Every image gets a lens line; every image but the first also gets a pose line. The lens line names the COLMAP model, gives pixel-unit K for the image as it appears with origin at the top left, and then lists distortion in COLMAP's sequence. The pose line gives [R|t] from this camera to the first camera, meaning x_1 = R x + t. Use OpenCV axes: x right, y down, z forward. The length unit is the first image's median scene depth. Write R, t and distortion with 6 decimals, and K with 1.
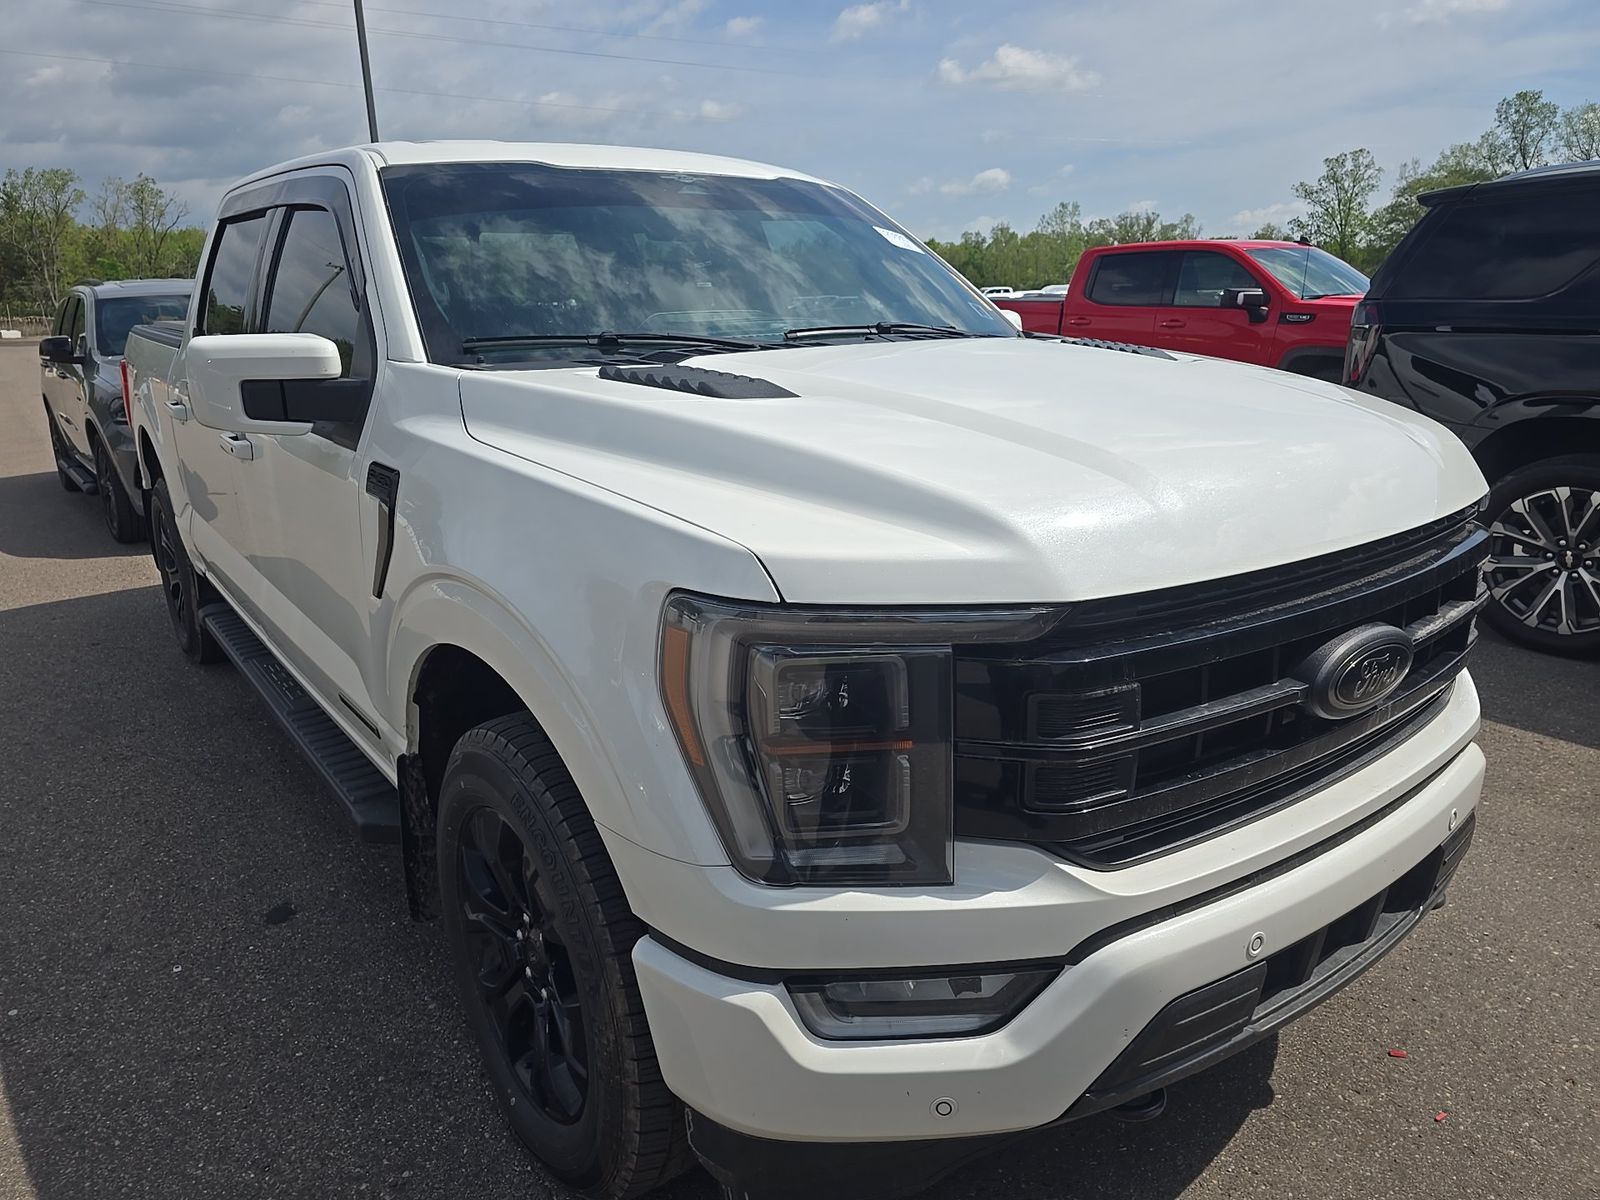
lens RADIAL K [[1092.8, 0, 796.7], [0, 1092.8, 607.0], [0, 0, 1]] dist [0.035821, -0.040635]
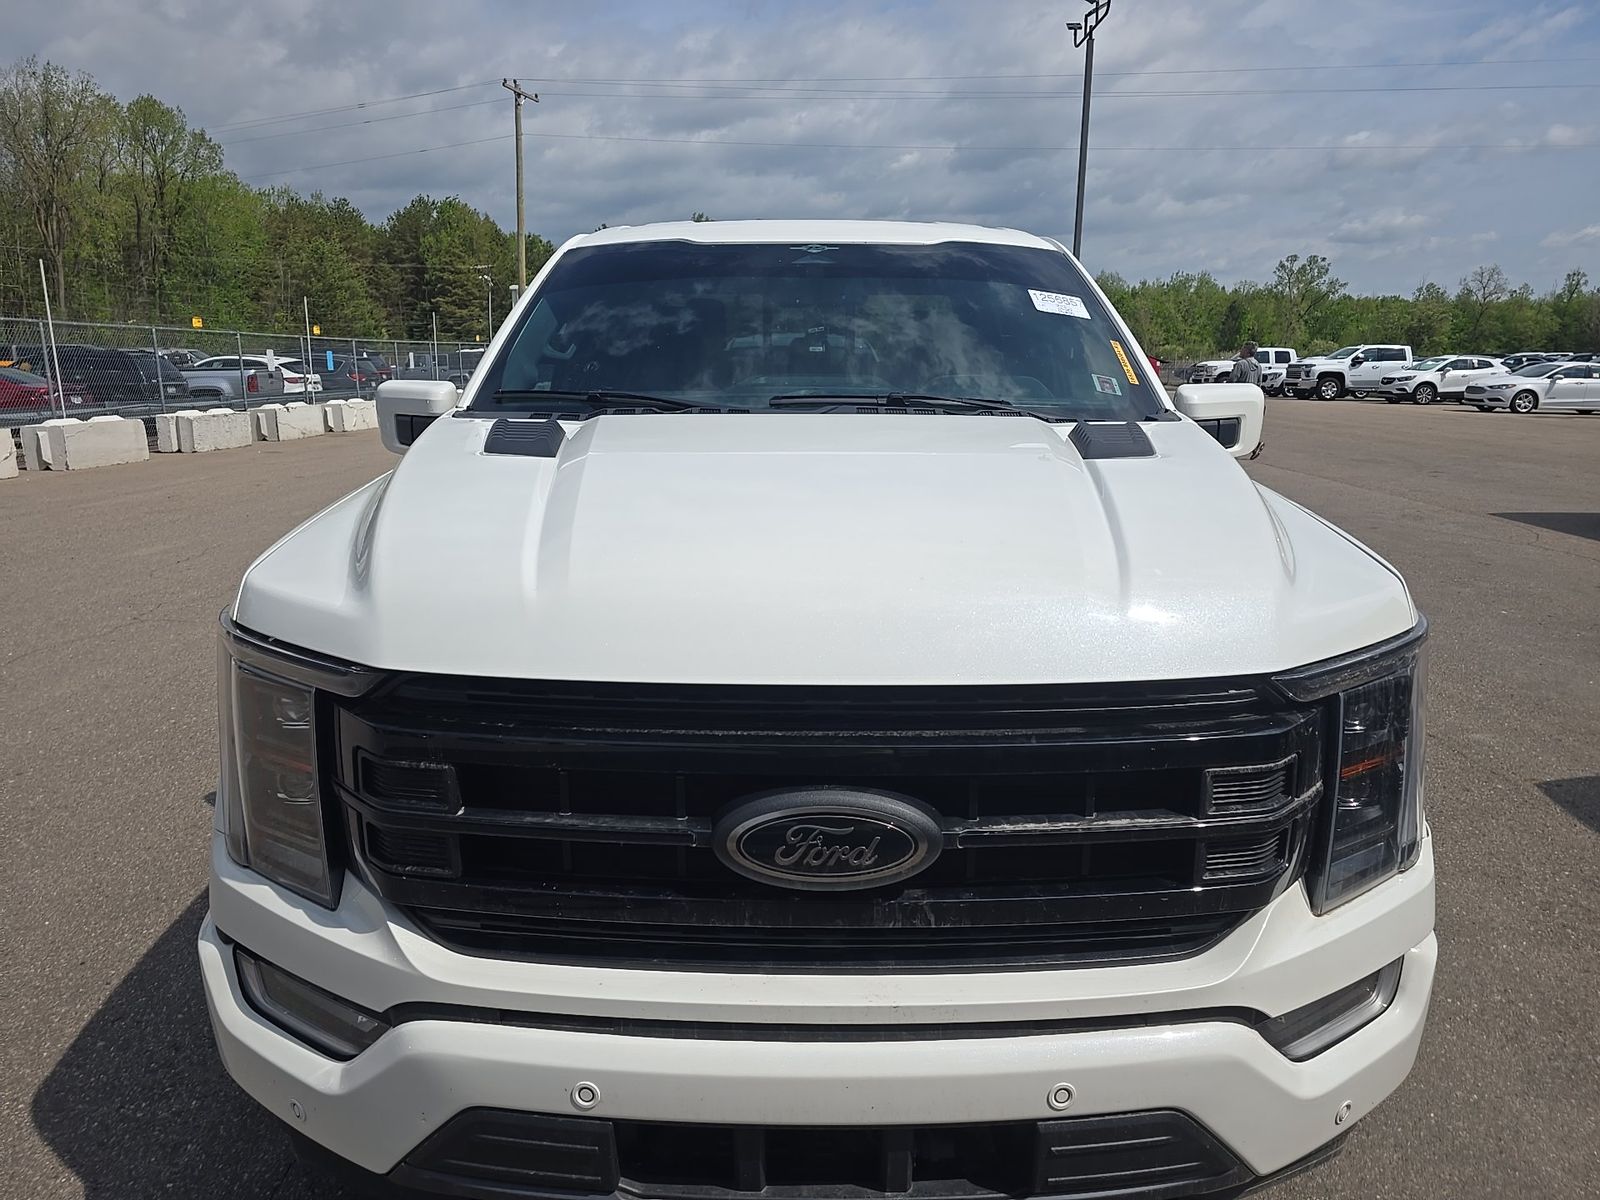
lens RADIAL K [[1092.8, 0, 796.4], [0, 1092.8, 604.4], [0, 0, 1]] dist [0.035821, -0.040635]
pose [[0.796345, 0.153905, -0.584935, 0.619226], [-0.180002, 0.983570, 0.013732, -0.079513], [0.577438, 0.094354, 0.810964, 0.202588]]
